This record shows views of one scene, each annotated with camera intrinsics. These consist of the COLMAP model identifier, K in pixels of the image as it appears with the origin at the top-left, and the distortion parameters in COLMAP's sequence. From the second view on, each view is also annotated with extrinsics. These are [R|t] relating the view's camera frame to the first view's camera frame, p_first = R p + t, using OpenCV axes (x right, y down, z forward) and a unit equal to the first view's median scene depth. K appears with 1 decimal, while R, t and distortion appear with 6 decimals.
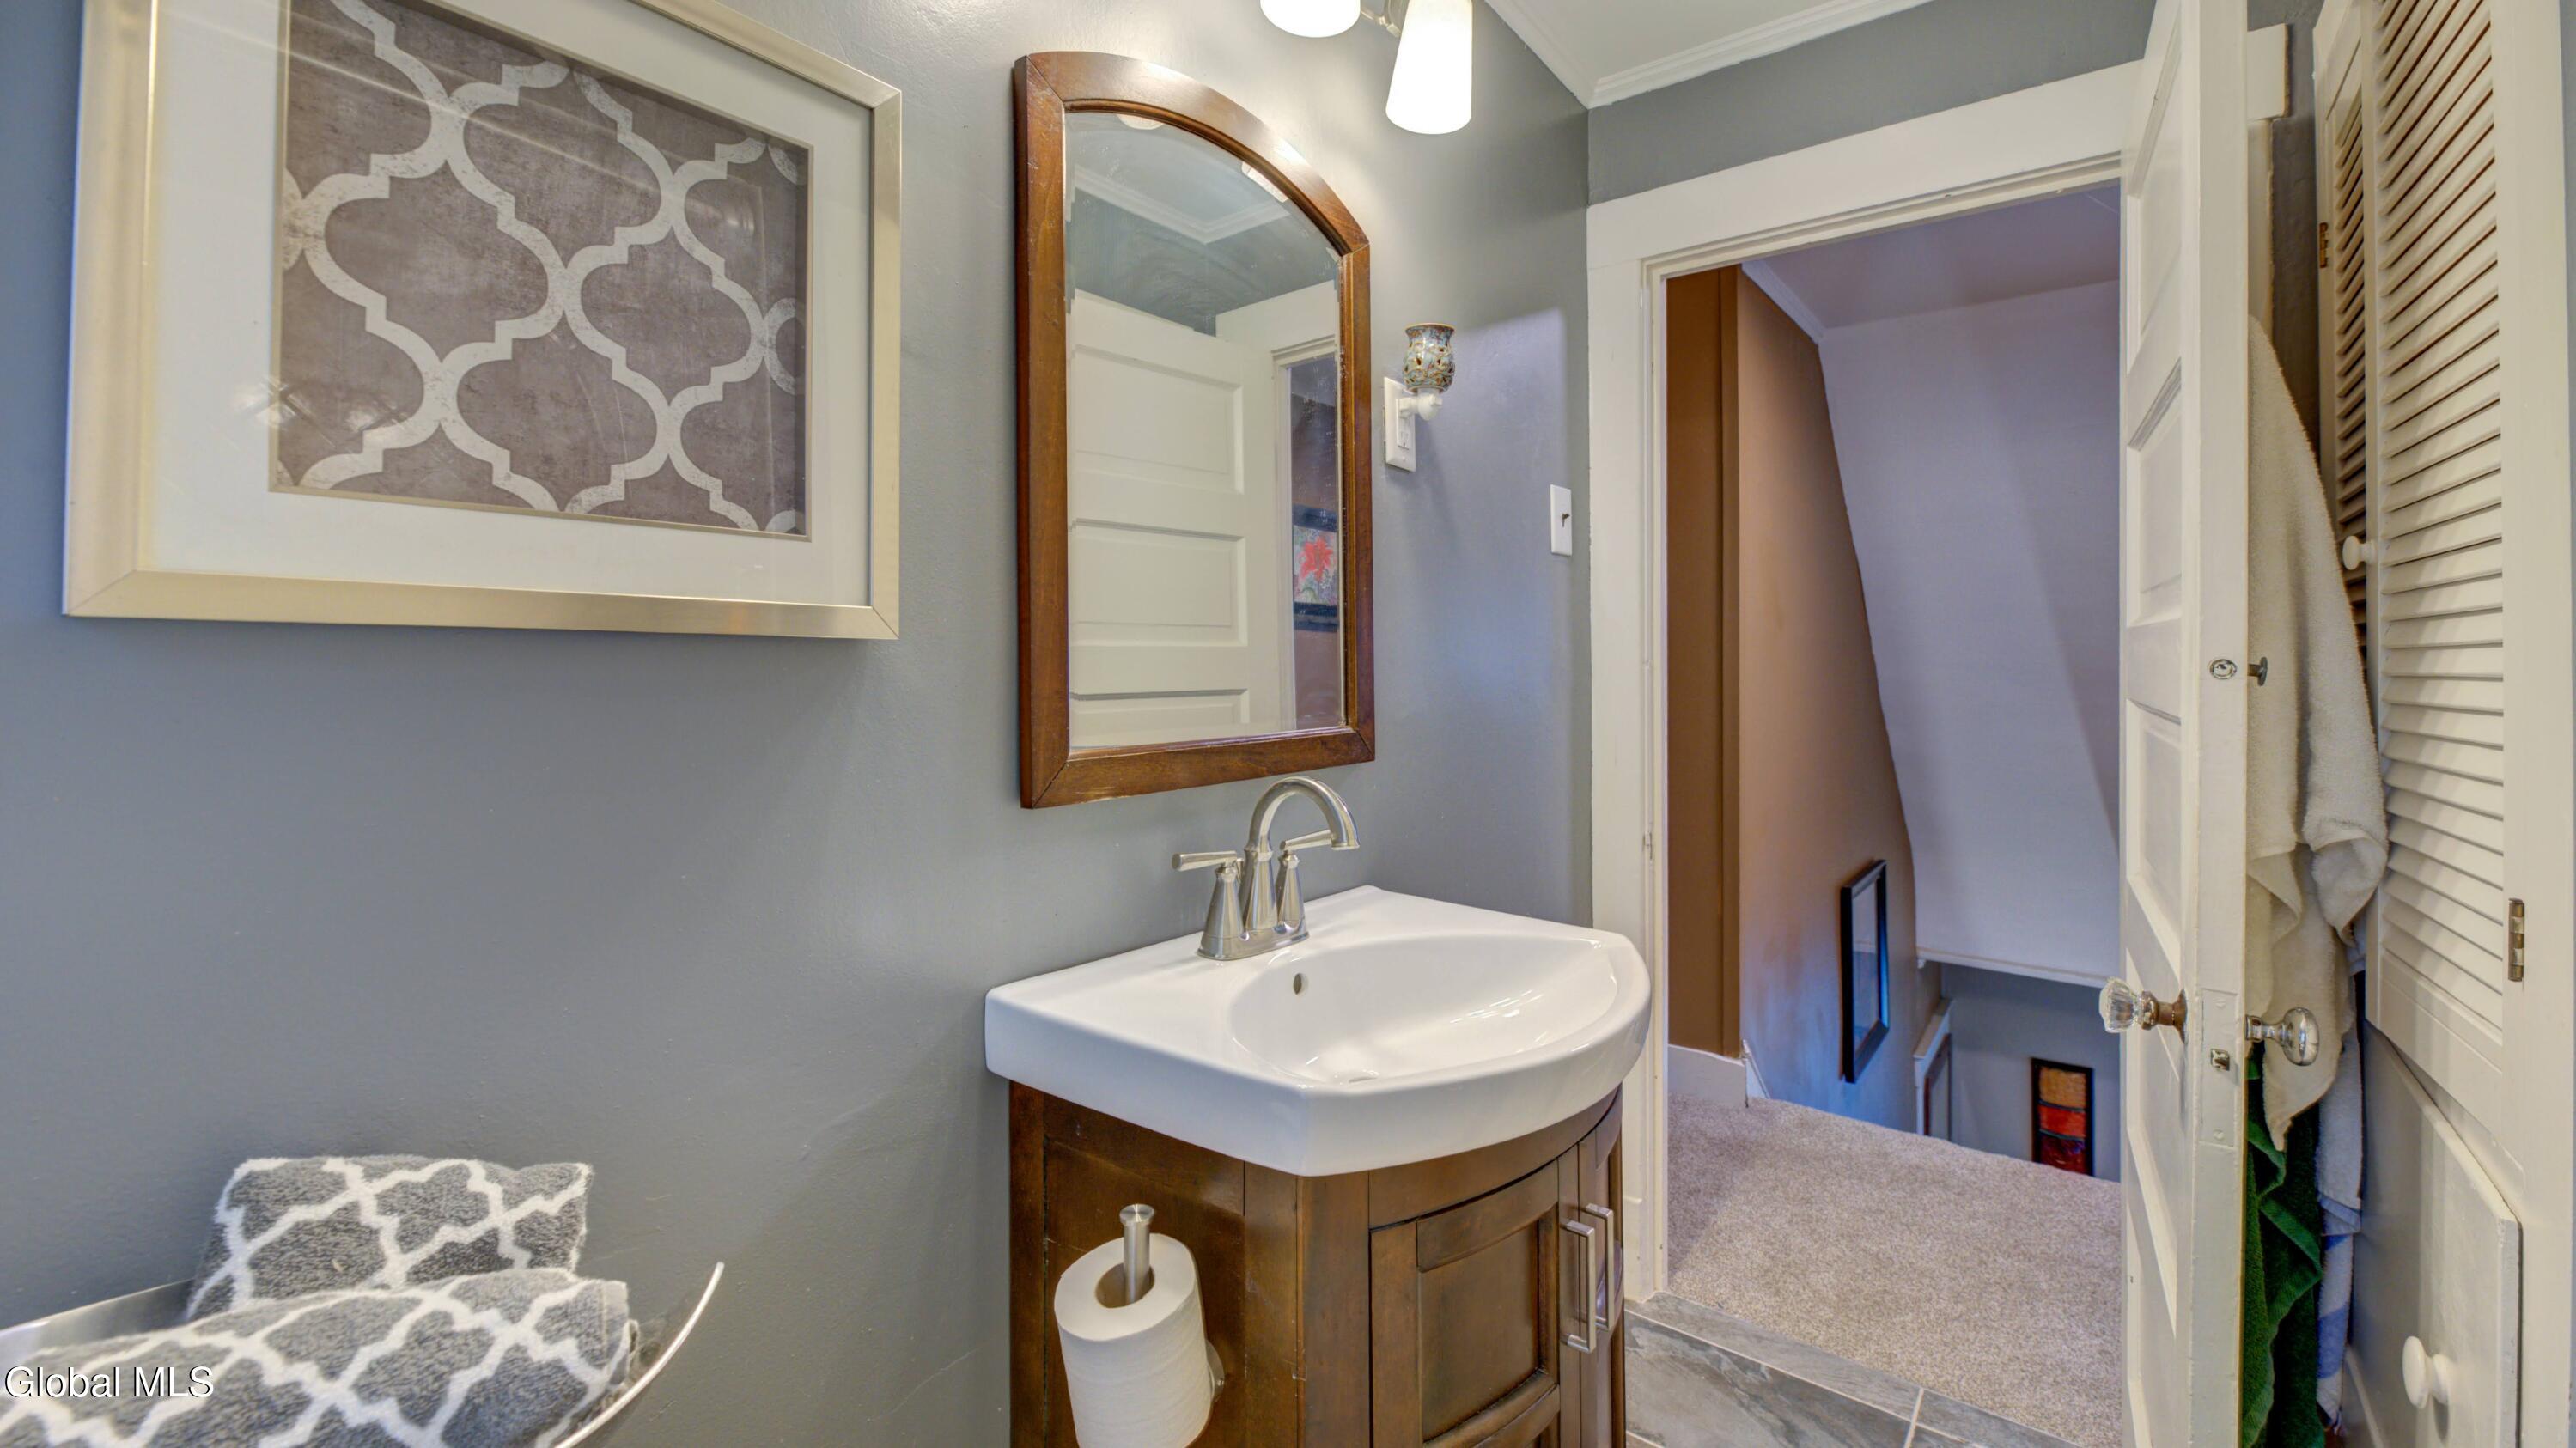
lens RADIAL K [[1088.3, 0, 1282.5], [0, 1088.3, 647.8], [0, 0, 1]] dist [0.000369, -0.004446]
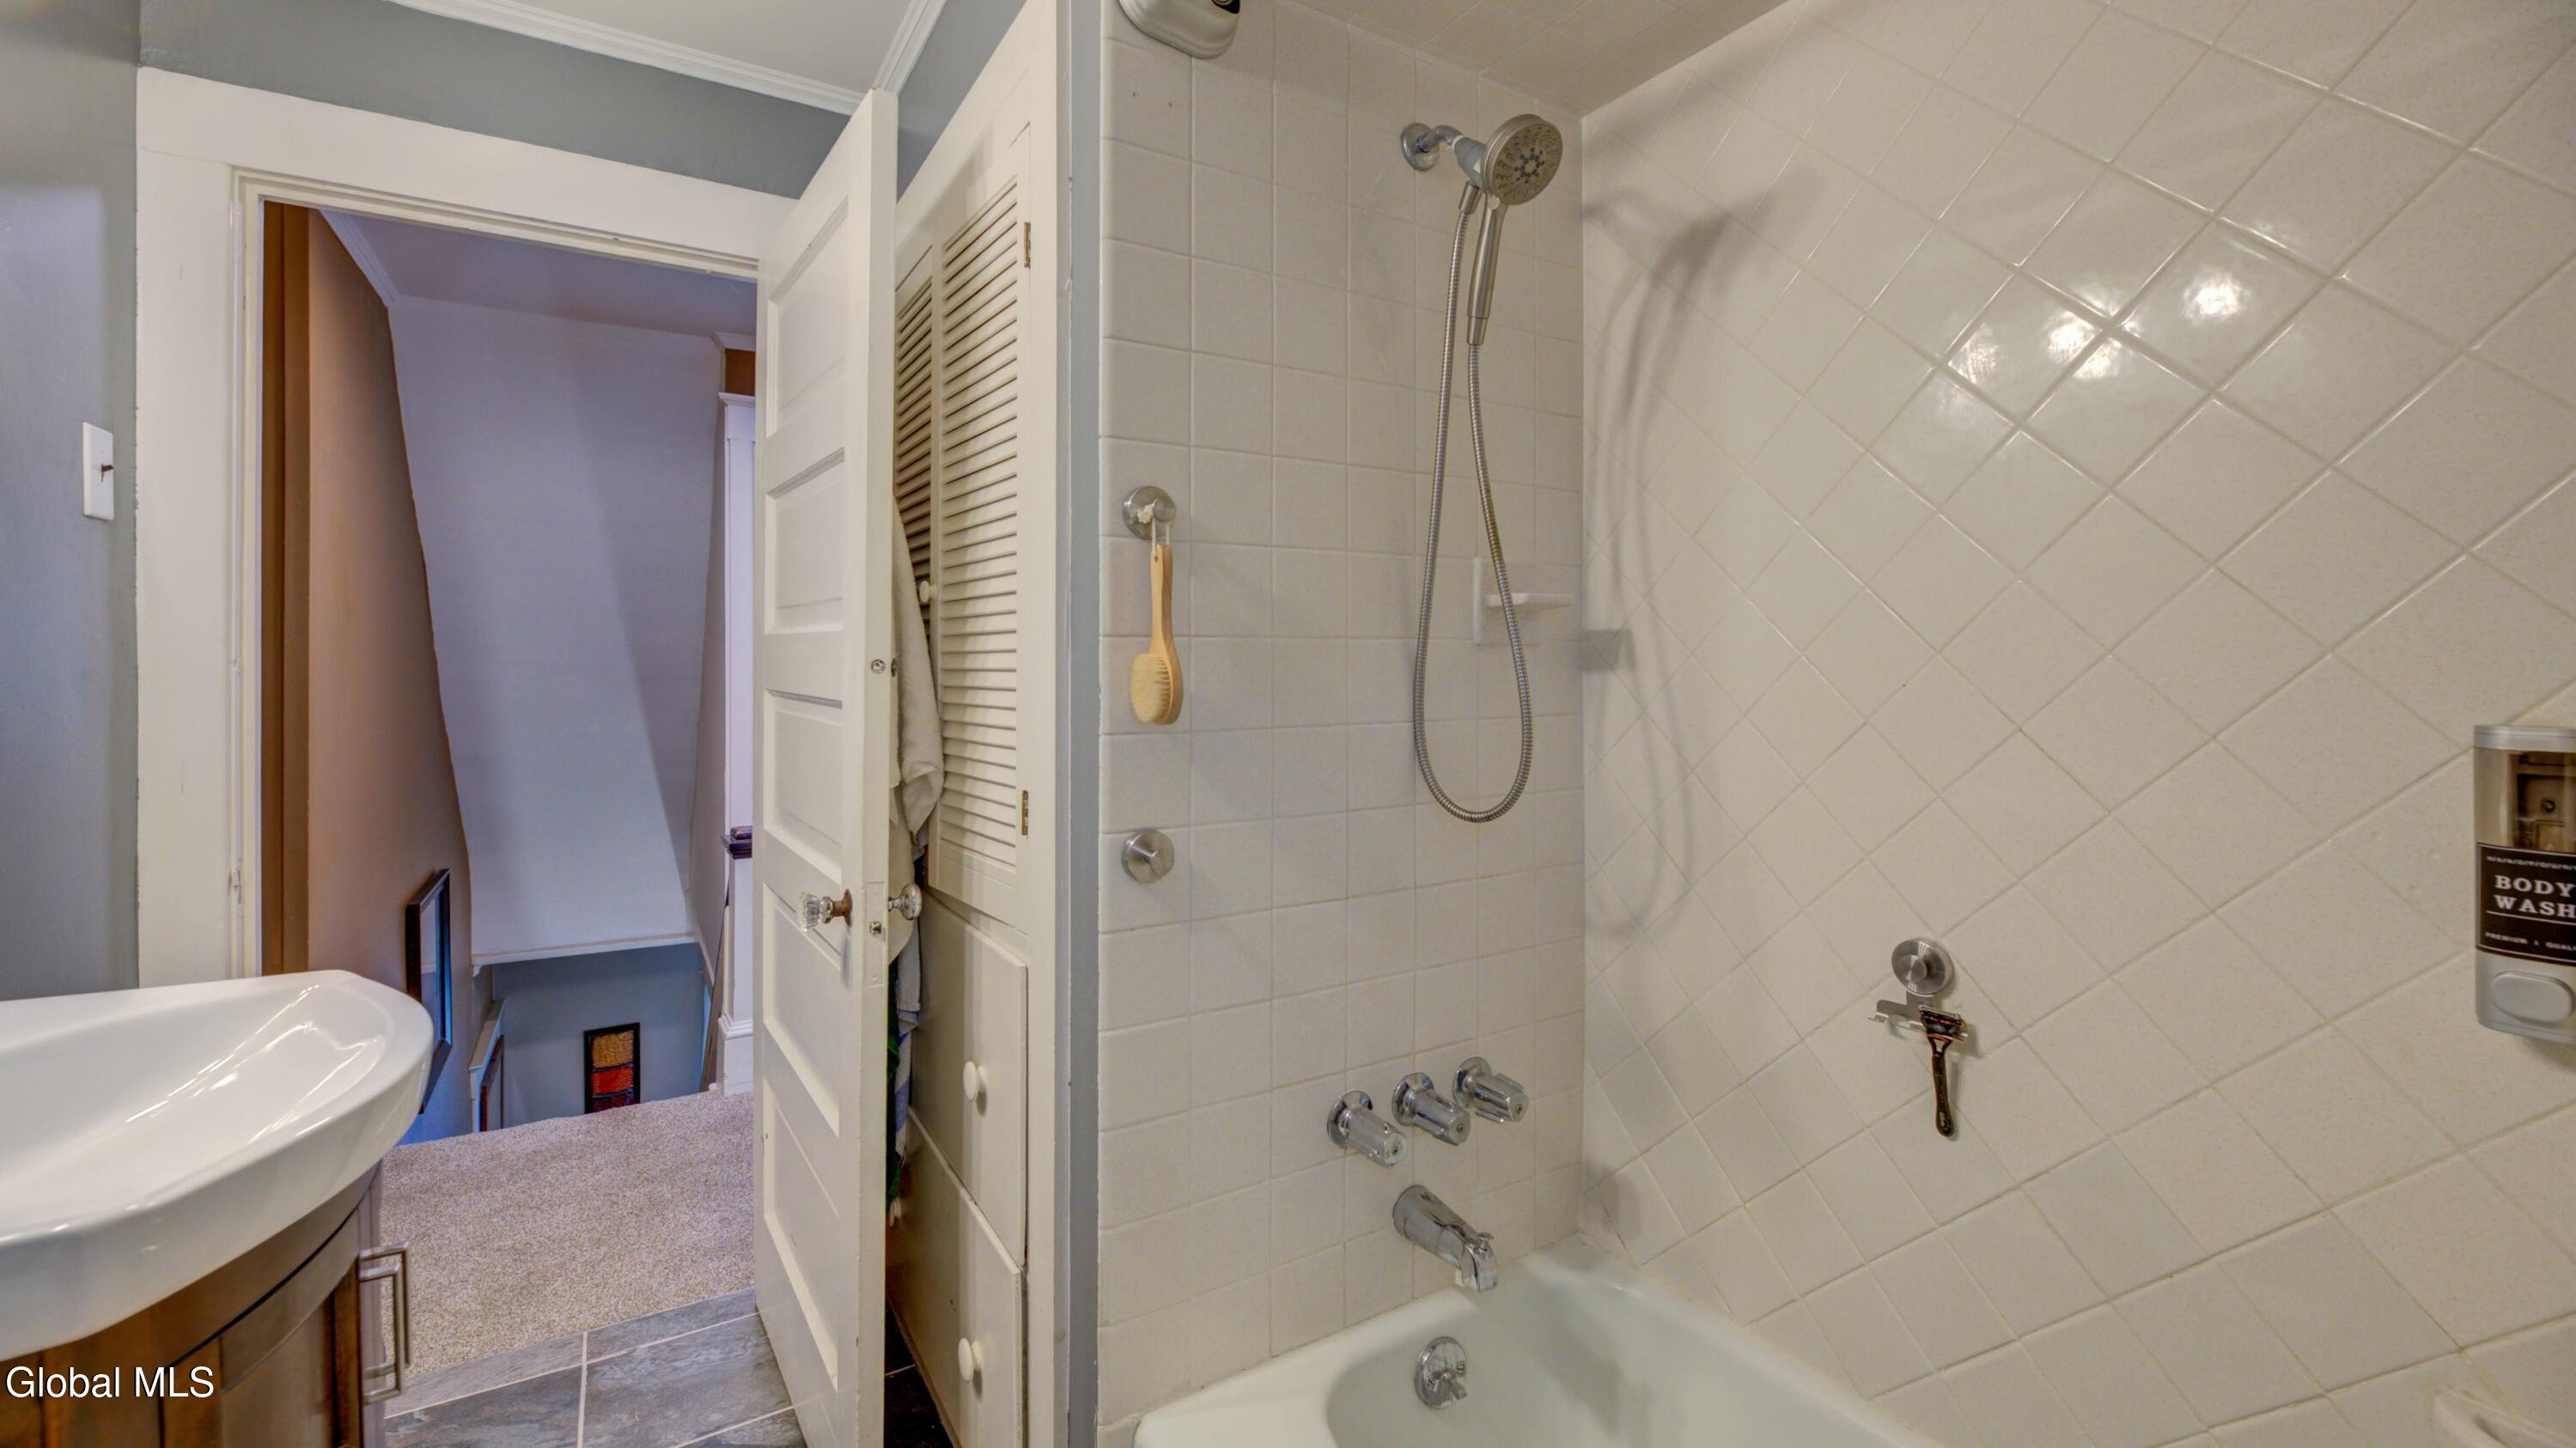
lens RADIAL K [[1088.3, 0, 1282.5], [0, 1088.3, 647.8], [0, 0, 1]] dist [0.000369, -0.004446]
pose [[0.349379, 0.007424, 0.936952, -0.205720], [-0.010176, 0.999940, -0.004128, -0.003041], [-0.936926, -0.008092, 0.349434, -0.026342]]
